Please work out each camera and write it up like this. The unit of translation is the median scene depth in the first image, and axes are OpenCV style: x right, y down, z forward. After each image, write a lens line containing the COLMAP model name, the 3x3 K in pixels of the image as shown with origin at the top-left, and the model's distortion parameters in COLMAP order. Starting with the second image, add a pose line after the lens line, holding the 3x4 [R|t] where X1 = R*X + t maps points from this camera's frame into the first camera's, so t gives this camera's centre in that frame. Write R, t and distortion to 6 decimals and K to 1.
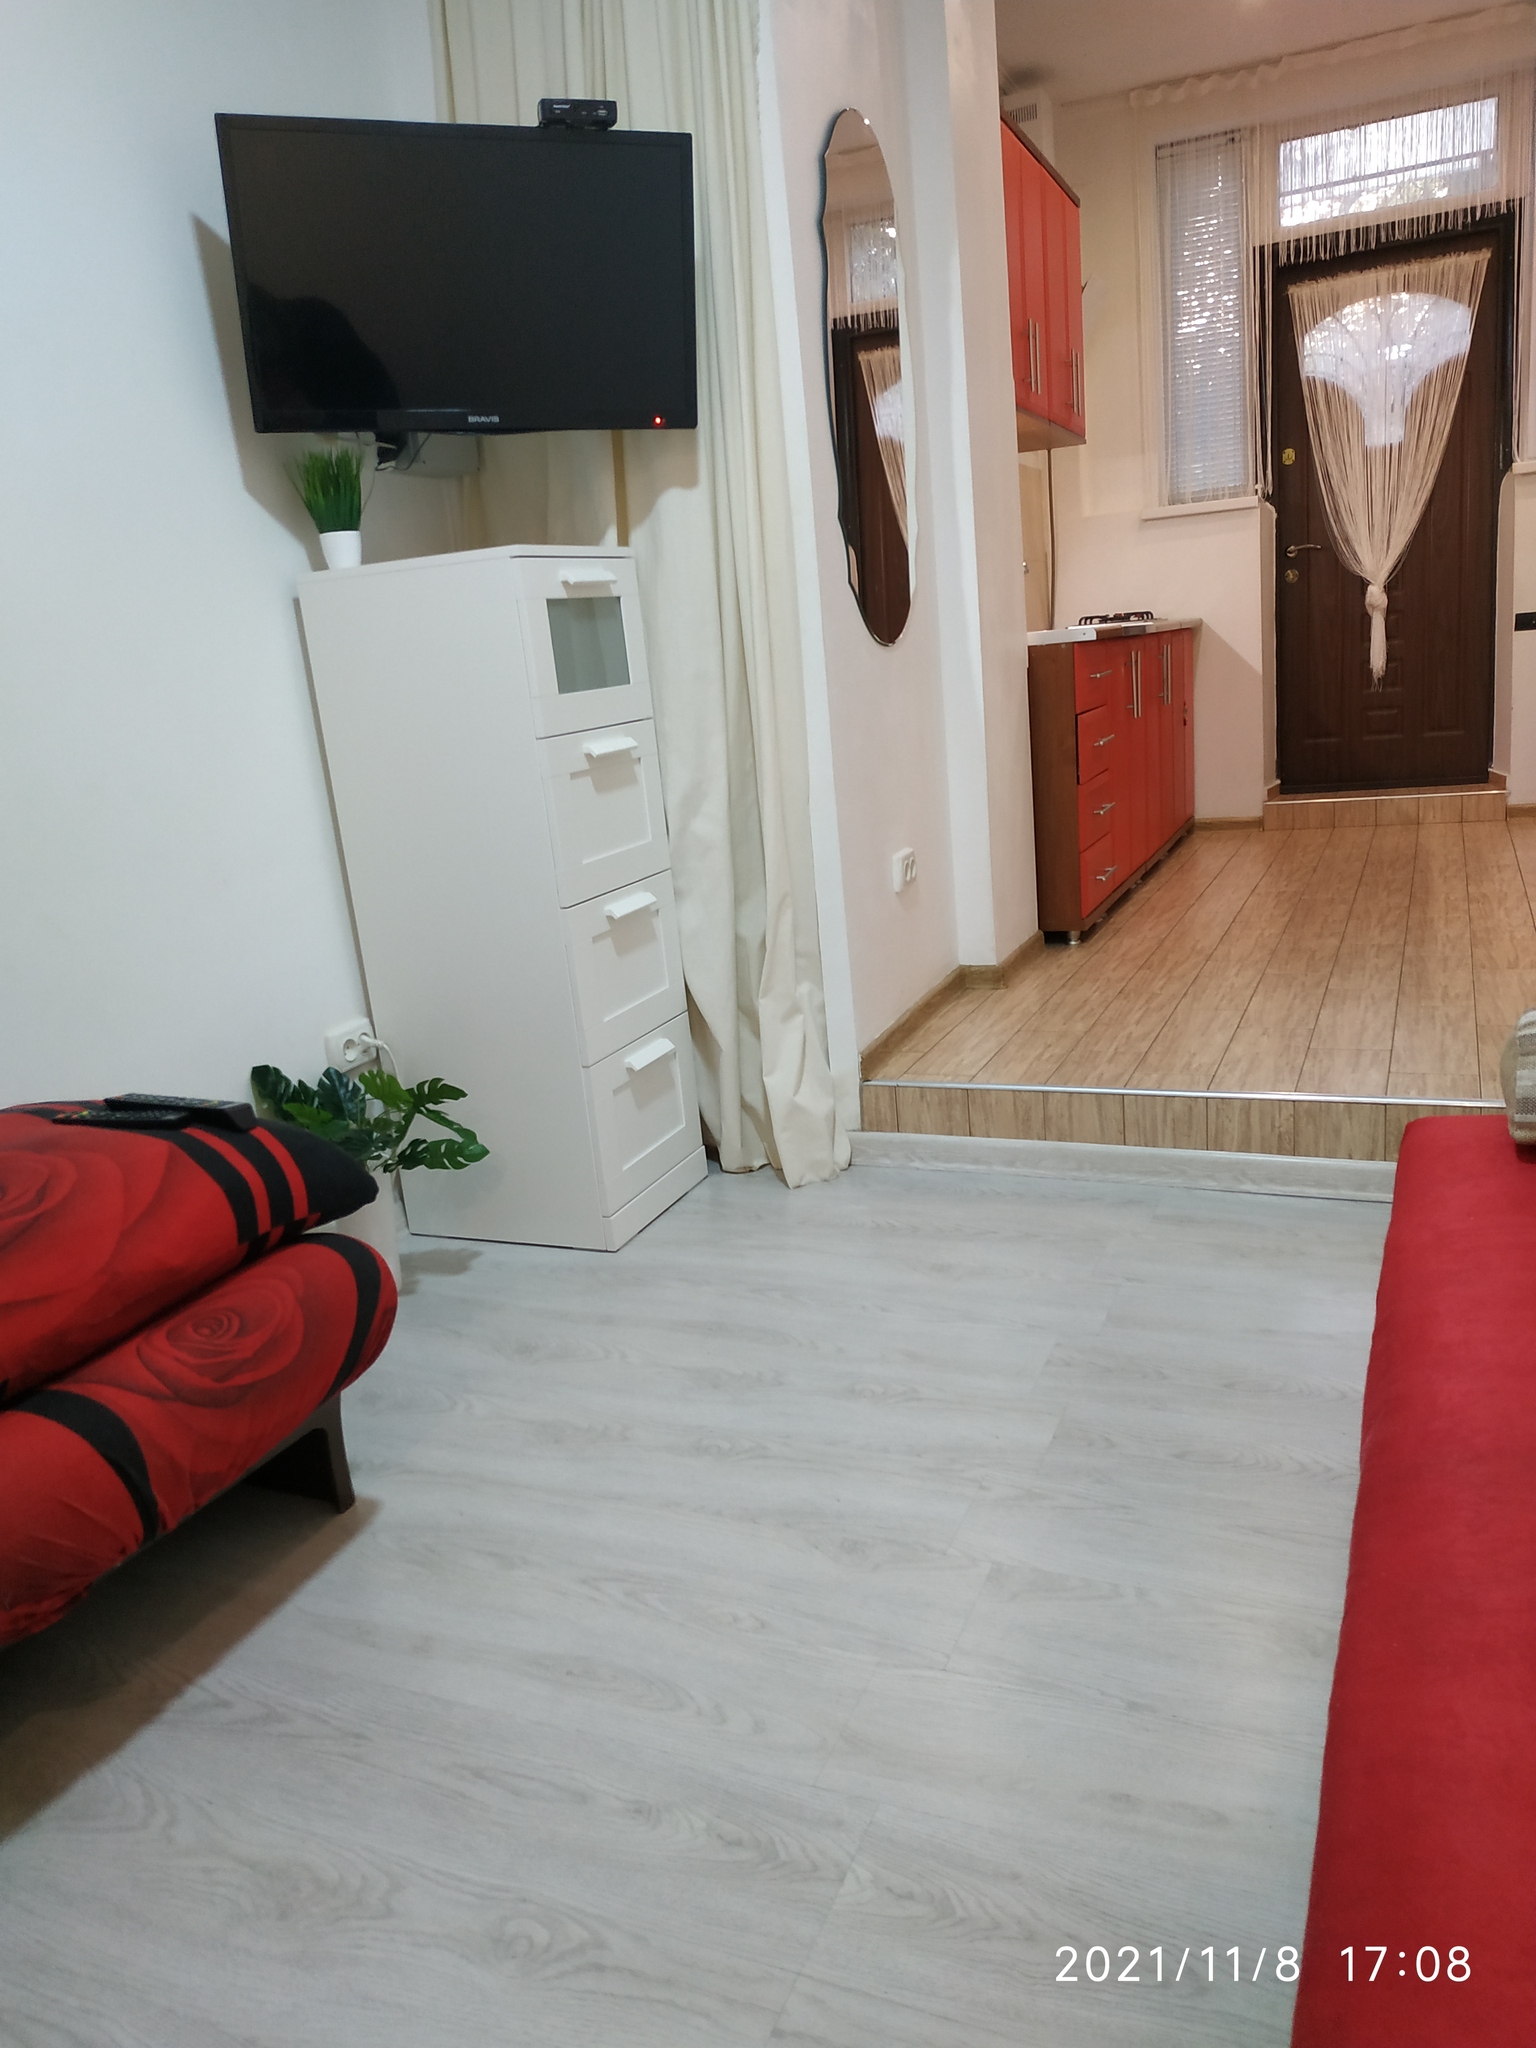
lens RADIAL K [[1485.1, 0, 782.4], [0, 1485.1, 1029.0], [0, 0, 1]] dist [0.002103, -0.003591]
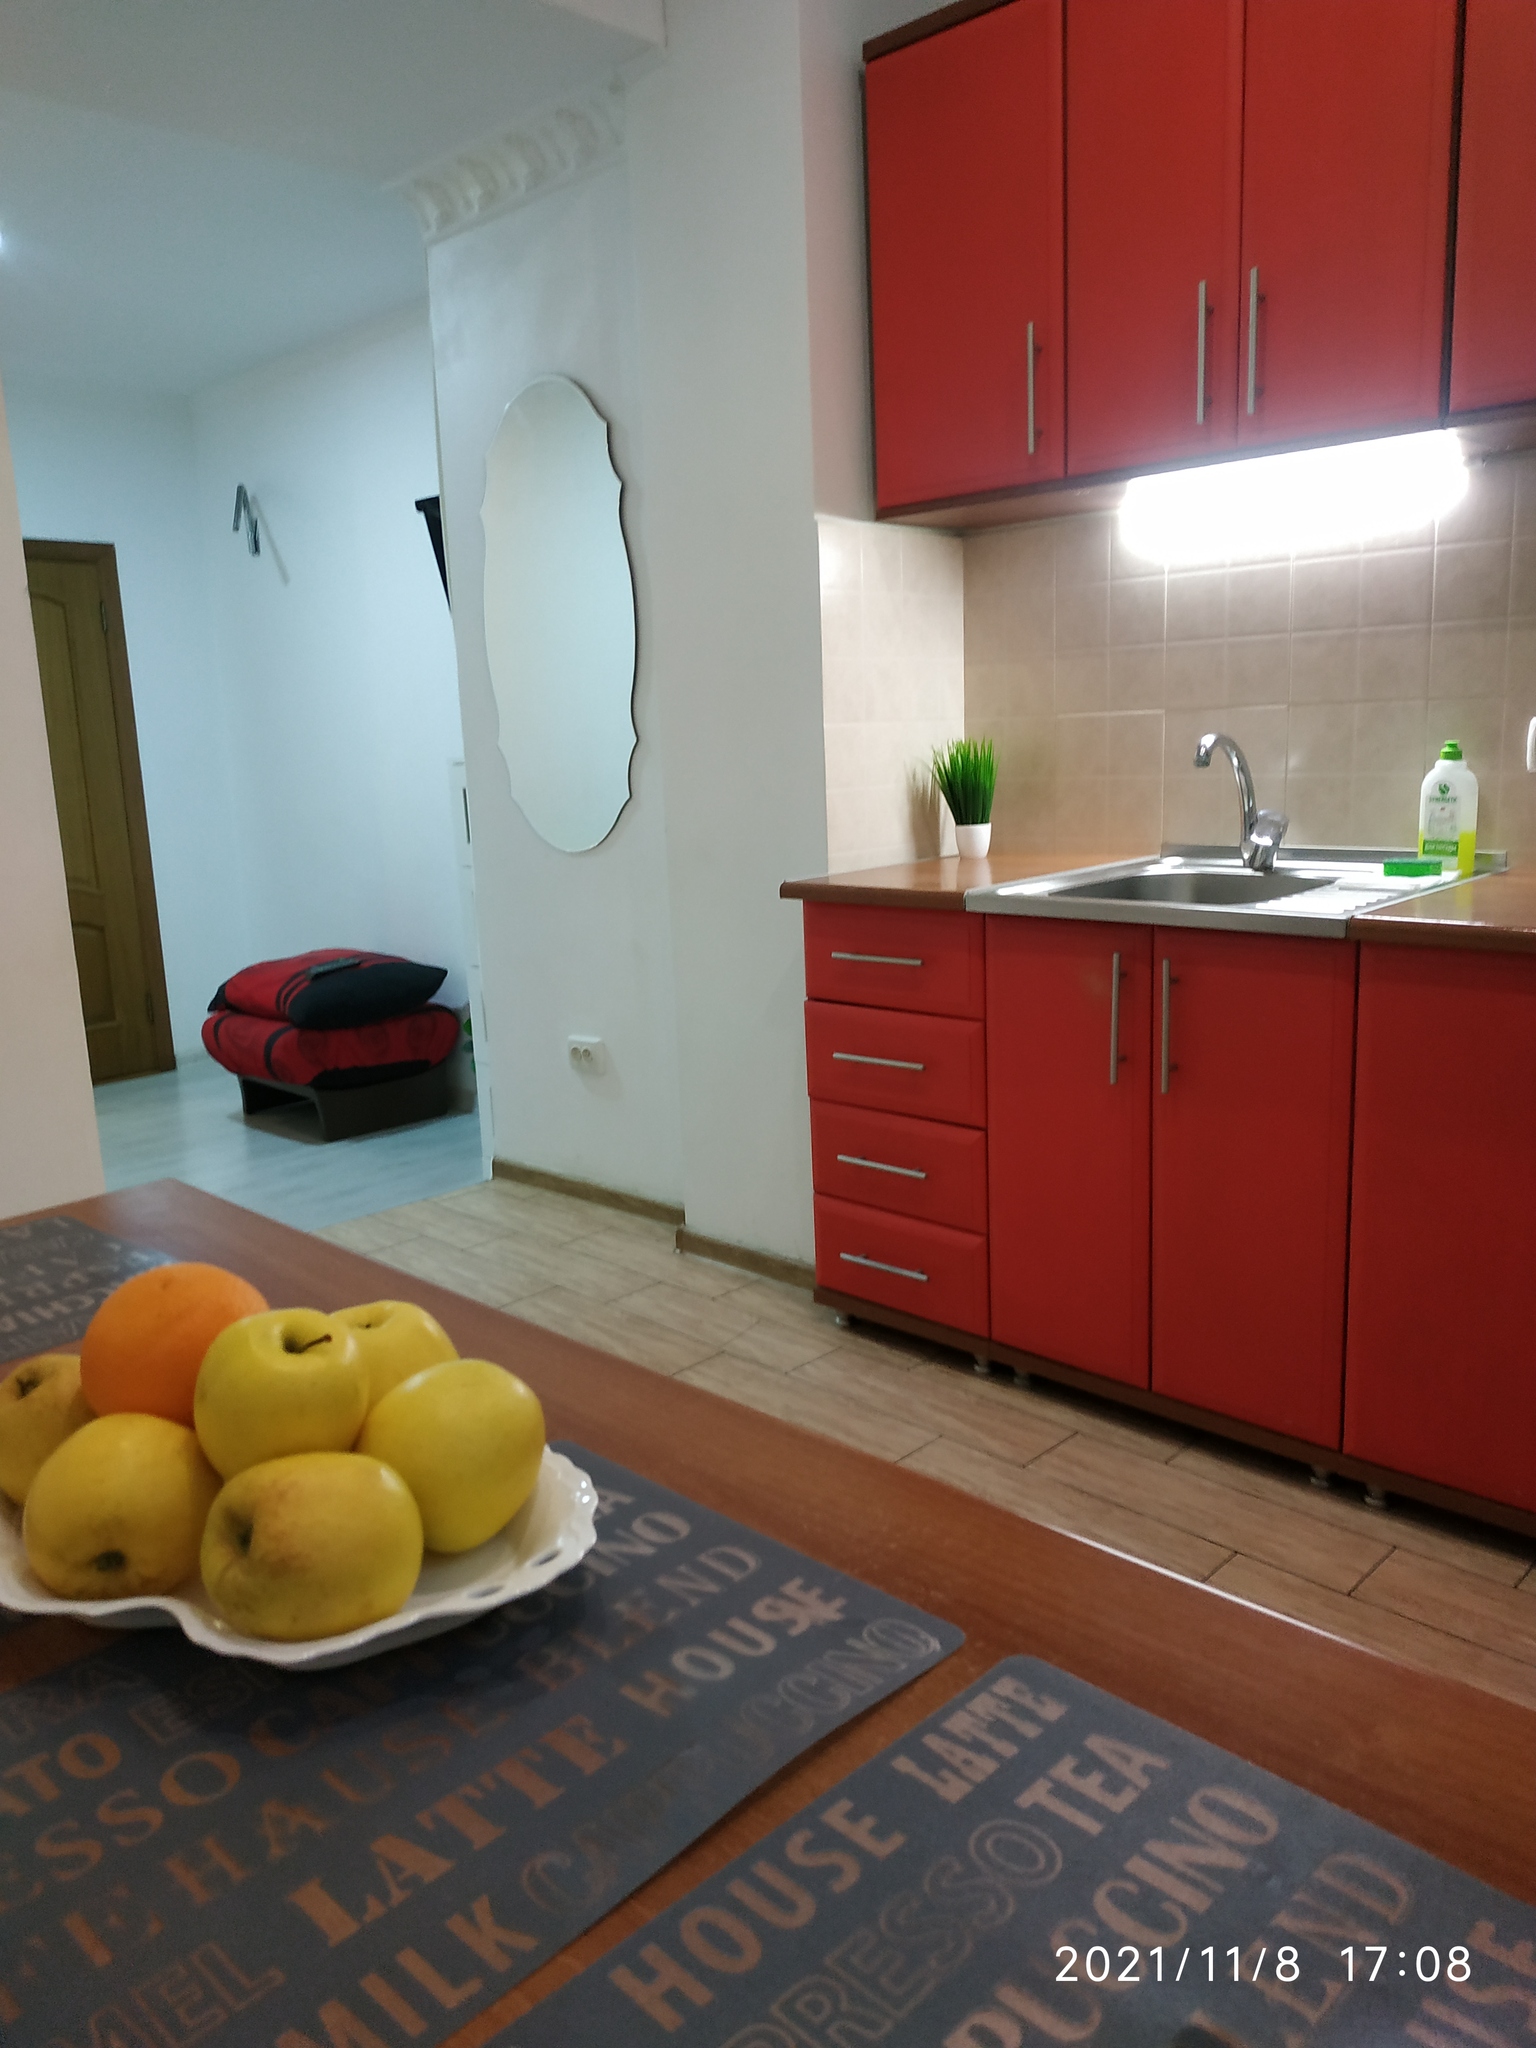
lens RADIAL K [[1485.1, 0, 782.4], [0, 1485.1, 1029.0], [0, 0, 1]] dist [0.002103, -0.003591]
pose [[-0.349020, 0.287416, -0.891951, 0.578065], [-0.164514, 0.918232, 0.360258, -0.314438], [0.922562, 0.272476, -0.273198, 0.836088]]
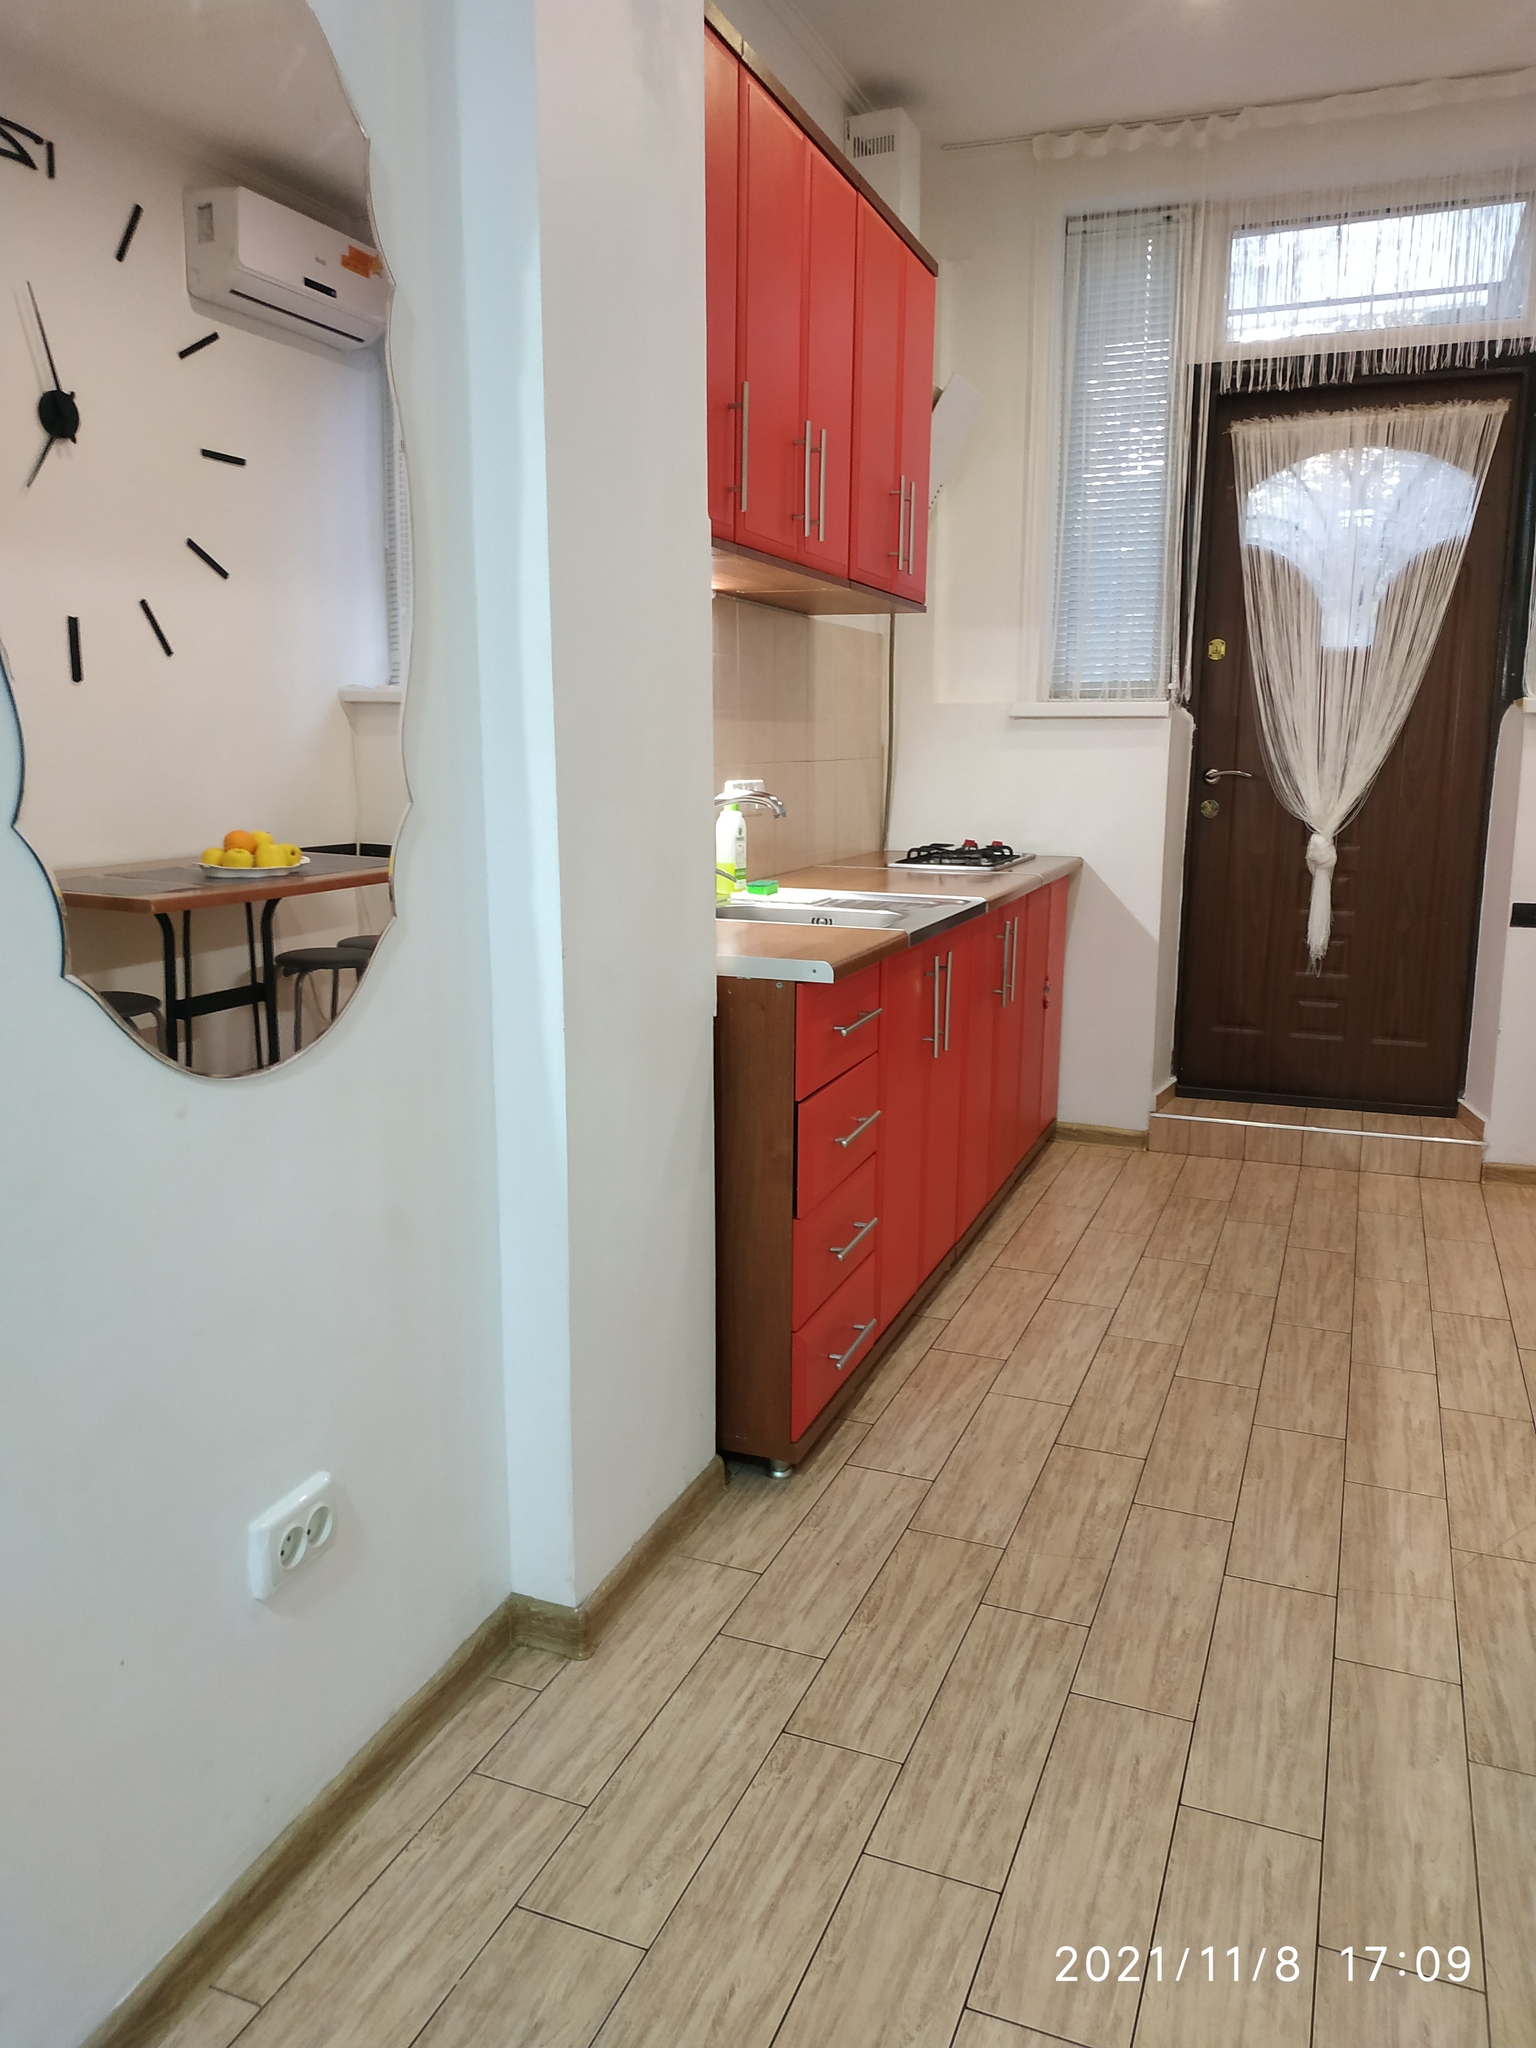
lens RADIAL K [[1446.3, 0, 768.0], [0, 1446.3, 1024.0], [0, 0, 1]] dist [-0.005429, -0.000210]
pose [[0.995610, 0.087543, 0.033125, 0.117023], [-0.085744, 0.994944, -0.052287, -0.150482], [-0.037535, 0.049217, 0.998083, 0.316843]]
